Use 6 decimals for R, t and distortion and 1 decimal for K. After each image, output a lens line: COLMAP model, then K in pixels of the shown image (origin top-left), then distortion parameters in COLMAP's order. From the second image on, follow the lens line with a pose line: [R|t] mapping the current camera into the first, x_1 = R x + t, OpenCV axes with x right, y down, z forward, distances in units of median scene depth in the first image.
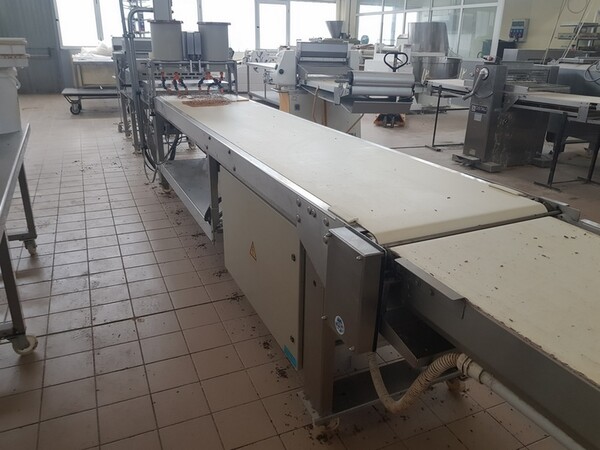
lens RADIAL K [[474.2, 0, 305.4], [0, 474.2, 222.6], [0, 0, 1]] dist [0.038273, -0.079238]
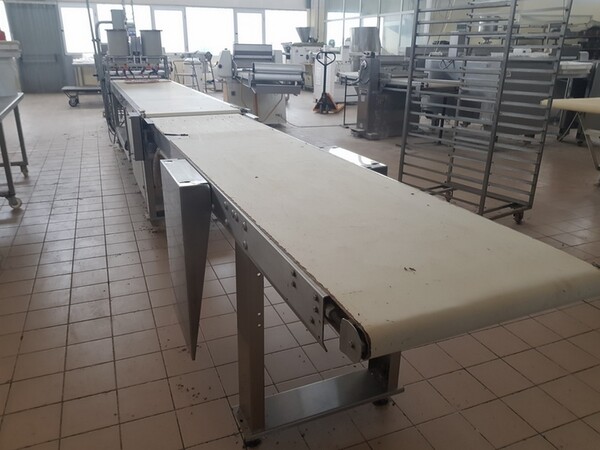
lens RADIAL K [[474.2, 0, 295.9], [0, 474.2, 229.2], [0, 0, 1]] dist [0.038273, -0.079238]
pose [[0.998926, 0.001157, -0.046323, 0.215277], [-0.001168, 0.999999, -0.000202, 0.128256], [0.046323, 0.000256, 0.998926, -0.294076]]
